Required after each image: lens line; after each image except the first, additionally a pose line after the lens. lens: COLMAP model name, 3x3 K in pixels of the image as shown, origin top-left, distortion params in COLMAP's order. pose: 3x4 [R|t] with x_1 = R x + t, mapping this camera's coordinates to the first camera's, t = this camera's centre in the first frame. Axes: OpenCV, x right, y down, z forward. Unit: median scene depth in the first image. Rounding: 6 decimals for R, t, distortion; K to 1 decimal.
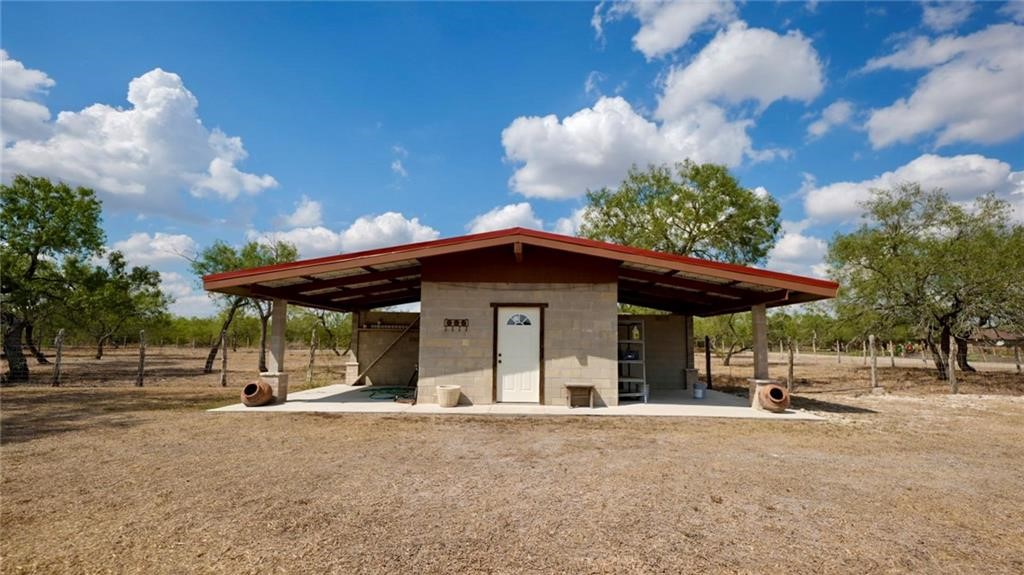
lens RADIAL K [[413.1, 0, 515.4], [0, 413.1, 284.6], [0, 0, 1]] dist [0.000982, 0.000104]
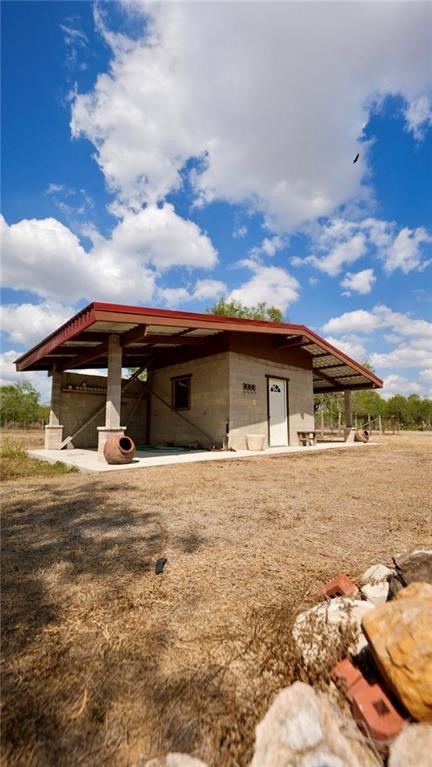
lens RADIAL K [[309.5, 0, 216.0], [0, 309.5, 383.5], [0, 0, 1]] dist [0.000982, 0.000104]
pose [[0.729765, 0.085534, 0.678326, -0.872916], [-0.091965, 0.995407, -0.026578, 0.117352], [-0.677484, -0.042987, 0.734280, 0.362861]]
